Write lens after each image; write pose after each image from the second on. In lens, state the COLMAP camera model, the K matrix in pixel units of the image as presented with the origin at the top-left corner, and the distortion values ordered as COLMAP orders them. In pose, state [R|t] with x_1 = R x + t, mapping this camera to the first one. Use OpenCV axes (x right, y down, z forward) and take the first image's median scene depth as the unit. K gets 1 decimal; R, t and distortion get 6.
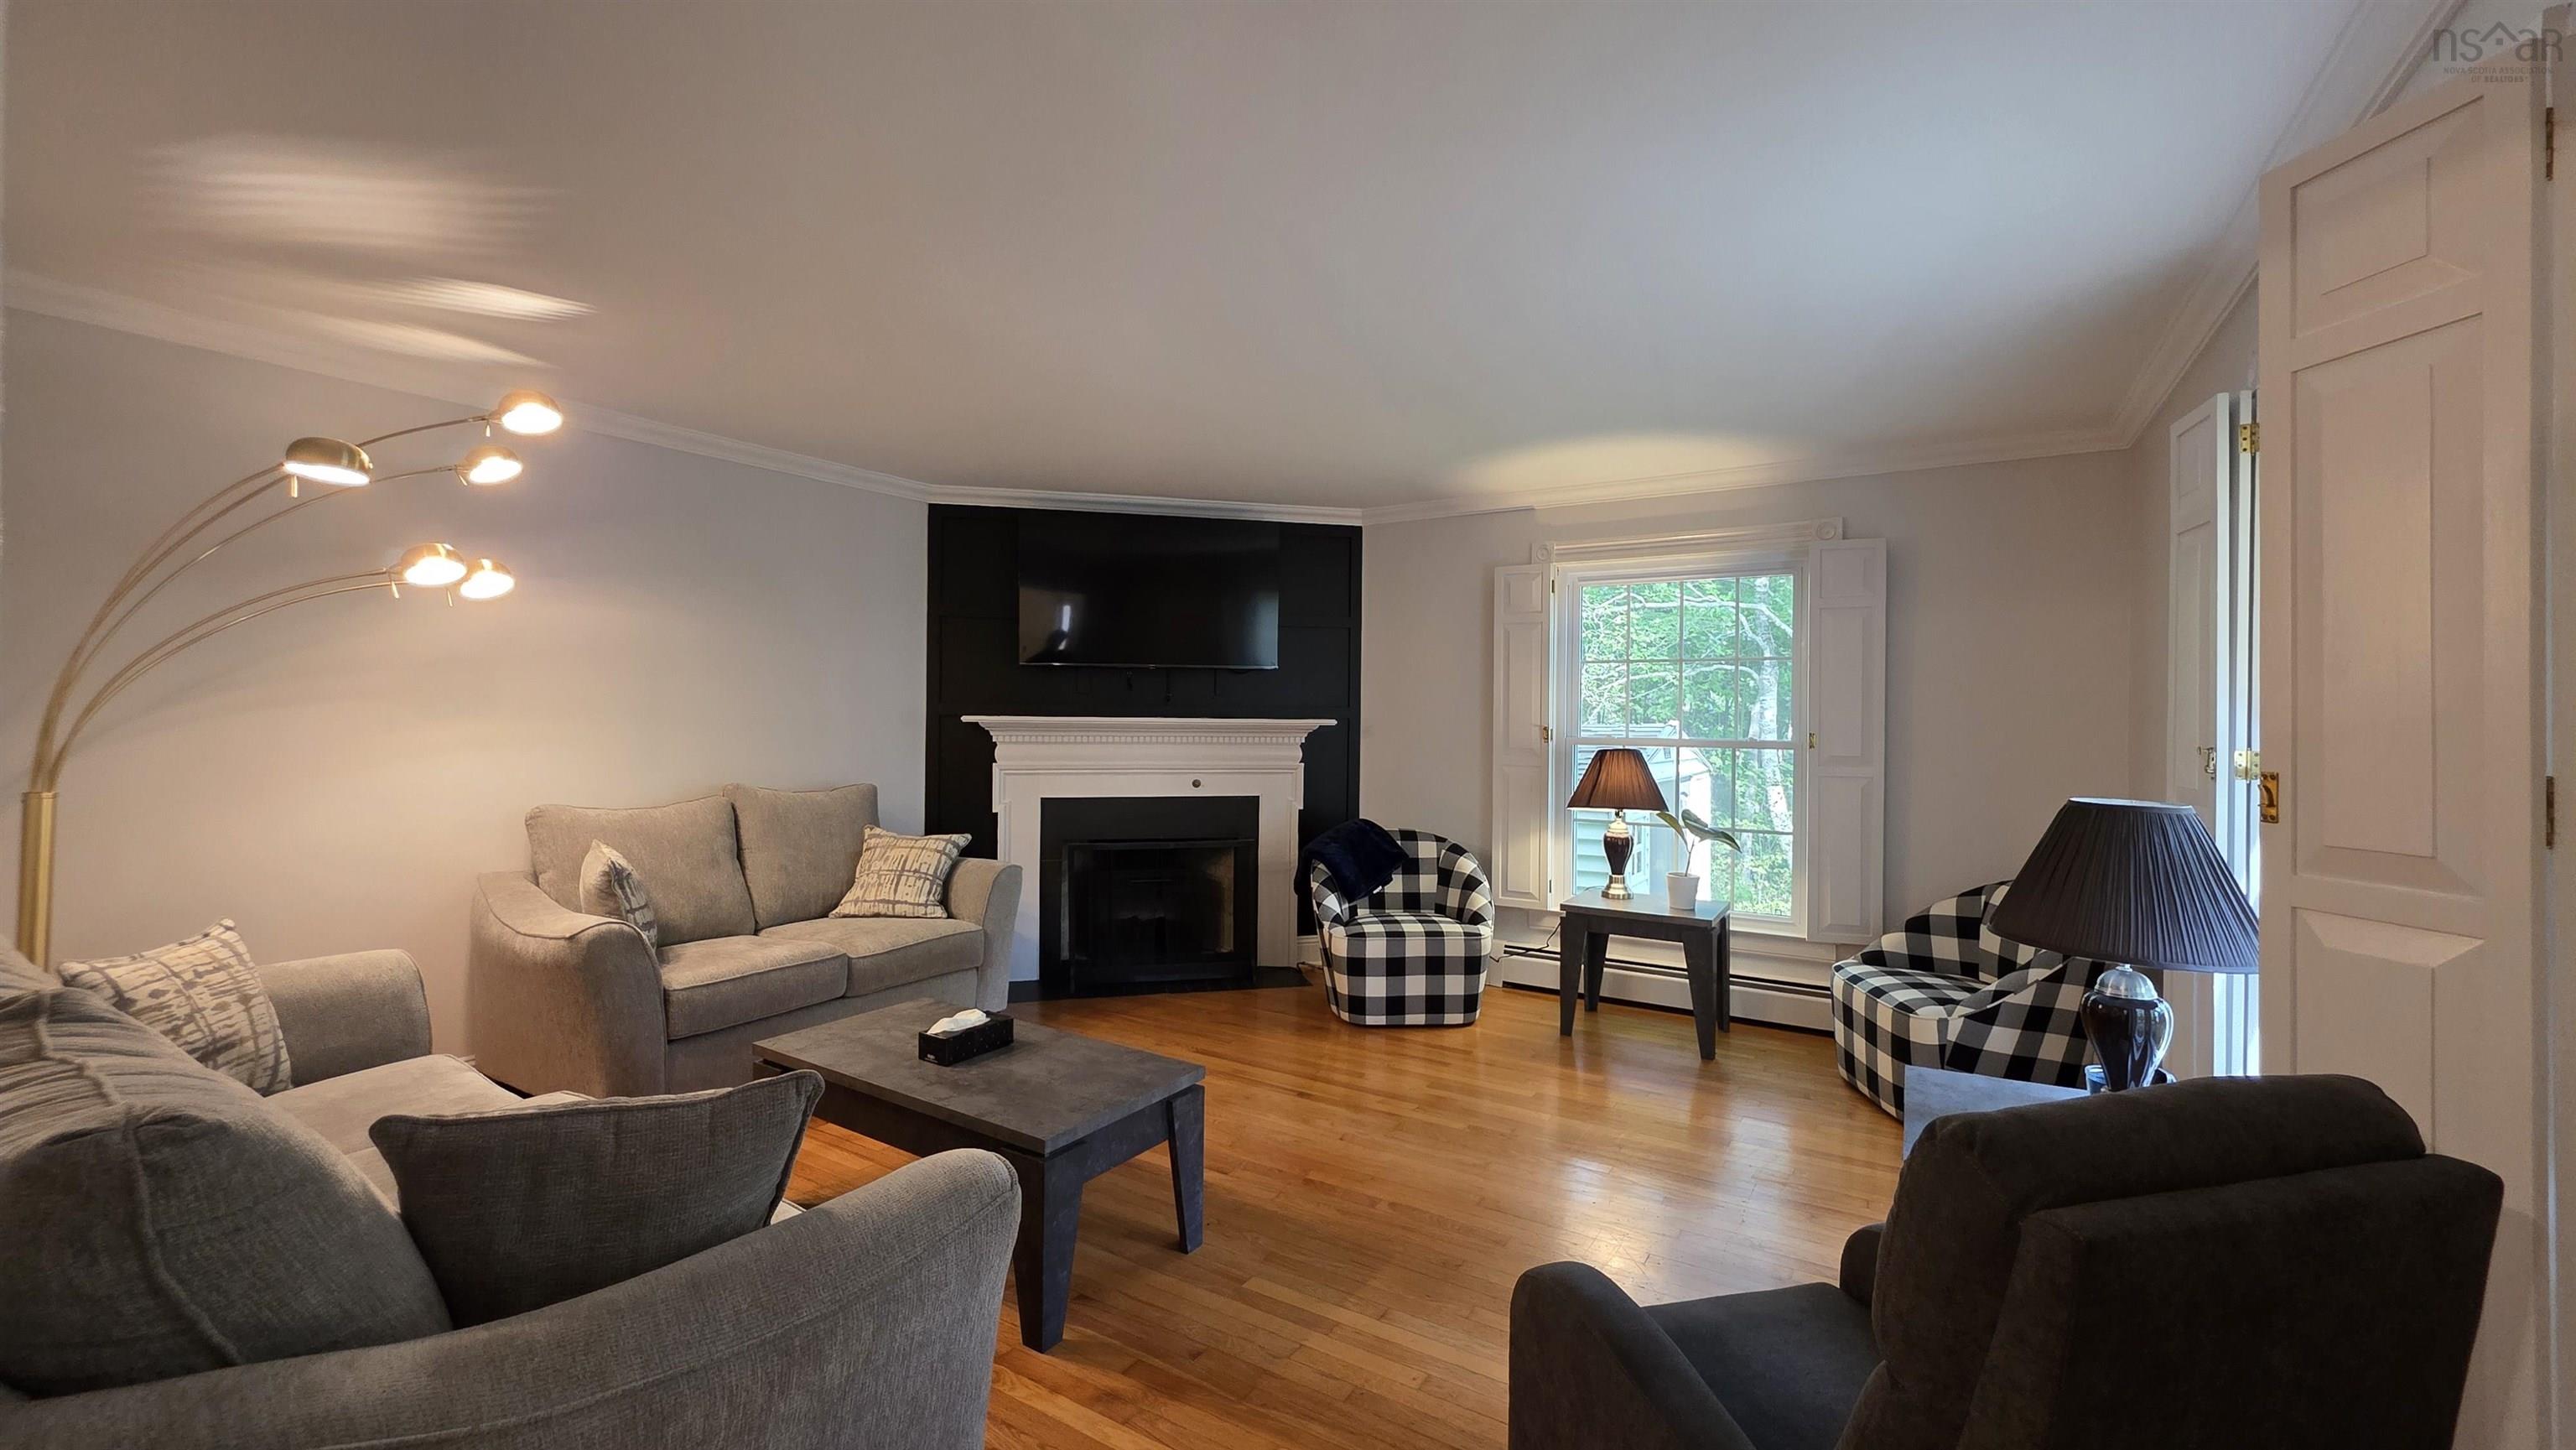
lens RADIAL K [[1025.6, 0, 1295.7], [0, 1025.6, 717.4], [0, 0, 1]] dist [-0.001444, 0.001321]
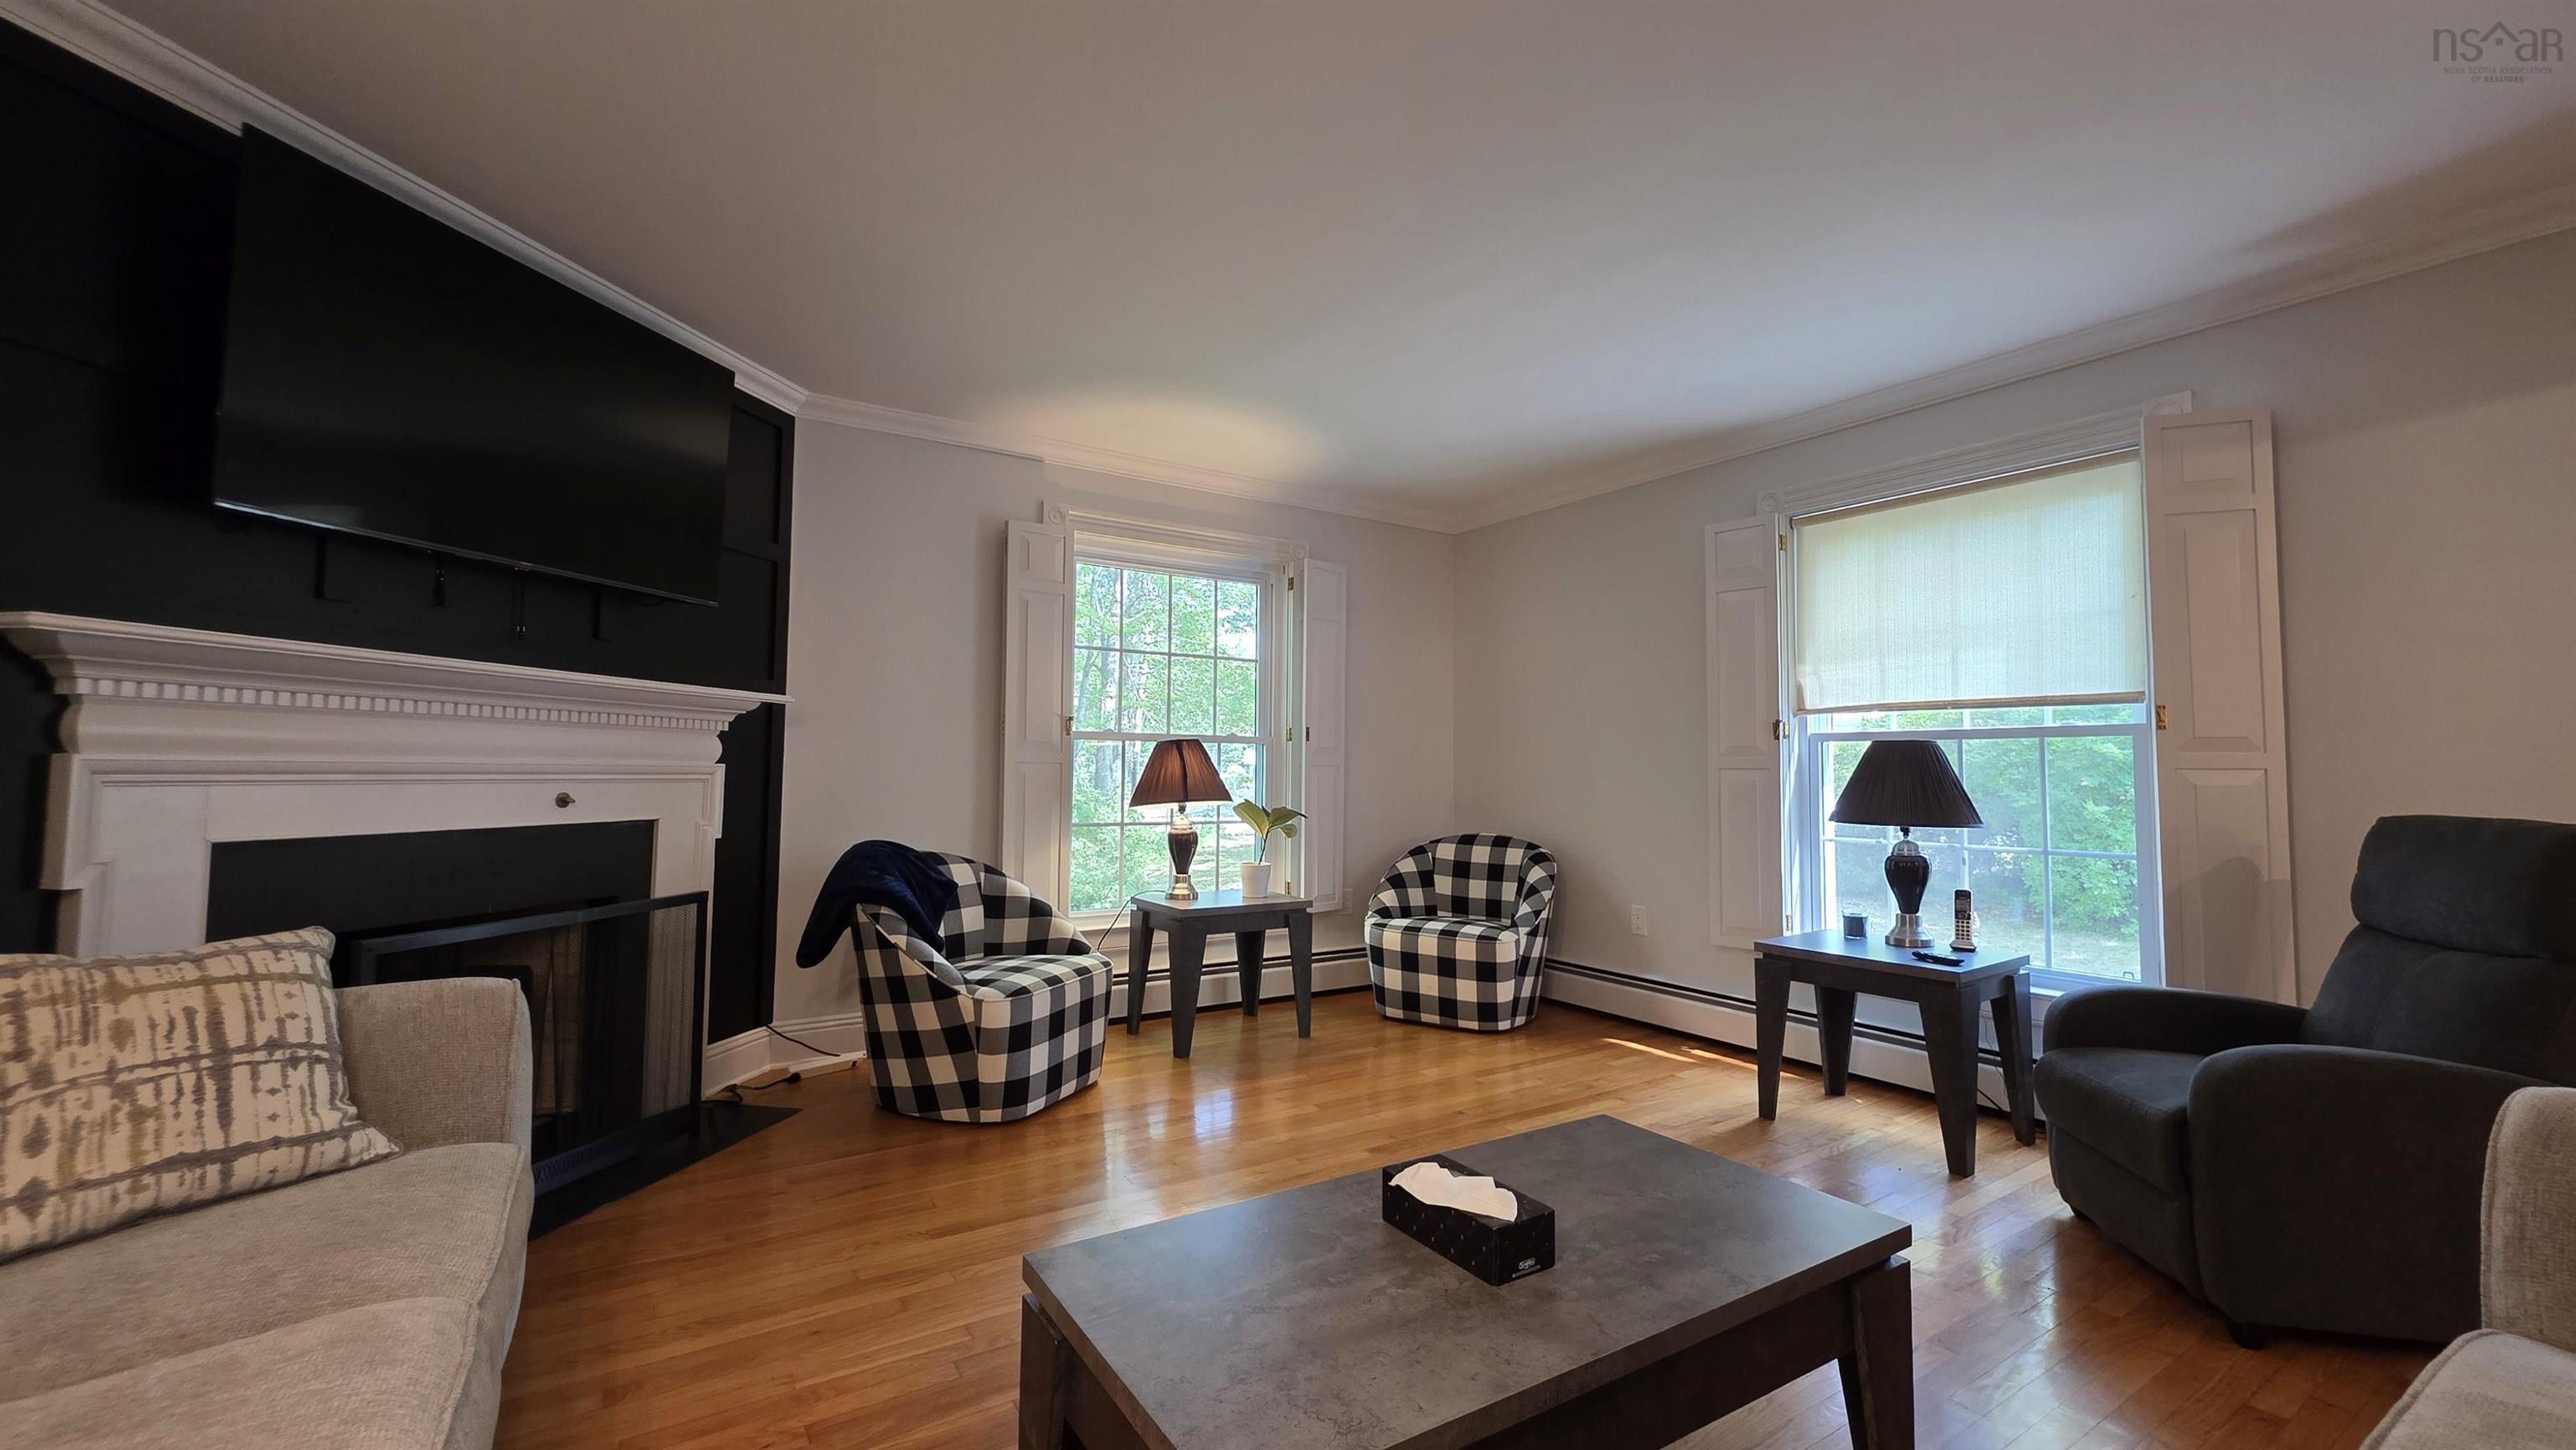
lens RADIAL K [[1025.6, 0, 1290.0], [0, 1025.6, 717.5], [0, 0, 1]] dist [-0.001444, 0.001321]
pose [[0.425525, 0.042300, 0.903958, -0.491415], [-0.002976, 0.998967, -0.045345, 0.052868], [-0.904942, 0.016606, 0.425211, 0.508878]]
